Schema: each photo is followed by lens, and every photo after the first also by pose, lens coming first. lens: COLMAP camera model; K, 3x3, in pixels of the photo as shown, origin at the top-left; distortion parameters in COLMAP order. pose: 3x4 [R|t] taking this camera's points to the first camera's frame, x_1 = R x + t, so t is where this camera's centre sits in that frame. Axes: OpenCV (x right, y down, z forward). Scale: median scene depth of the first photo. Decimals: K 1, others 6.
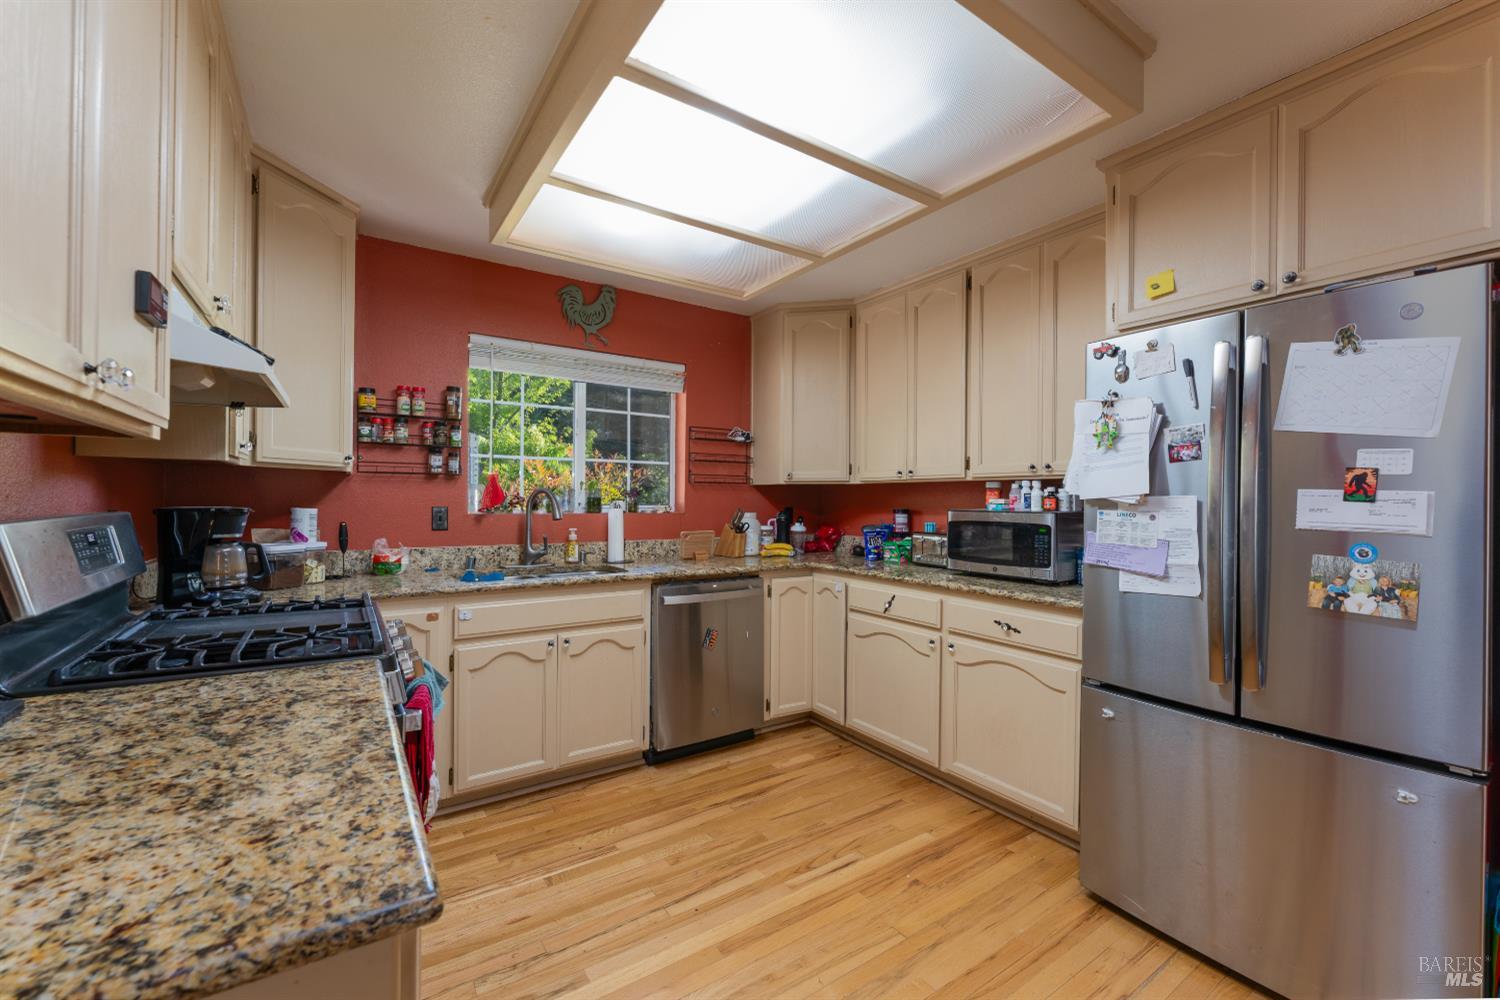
lens RADIAL K [[609.5, 0, 748.7], [0, 609.5, 500.4], [0, 0, 1]] dist [-0.000936, -0.000337]
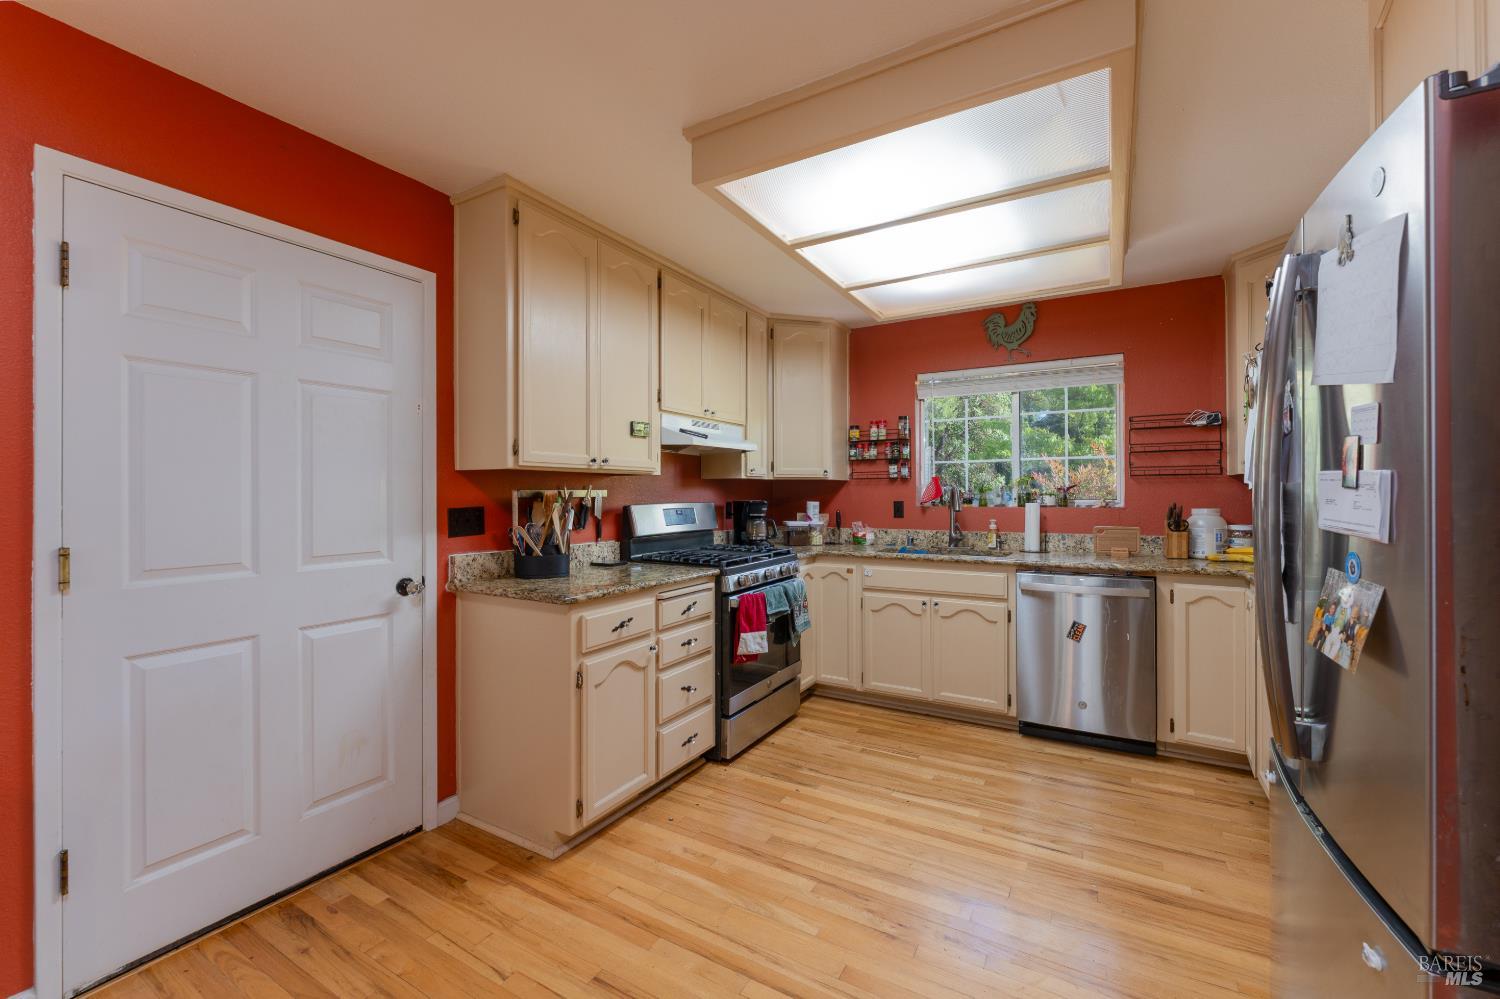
lens RADIAL K [[609.5, 0, 752.5], [0, 609.5, 497.0], [0, 0, 1]] dist [-0.000936, -0.000337]
pose [[0.434886, -0.008098, -0.900449, 0.643644], [0.003925, 0.999967, -0.007097, 0.009307], [0.900477, -0.000448, 0.434904, 0.076048]]
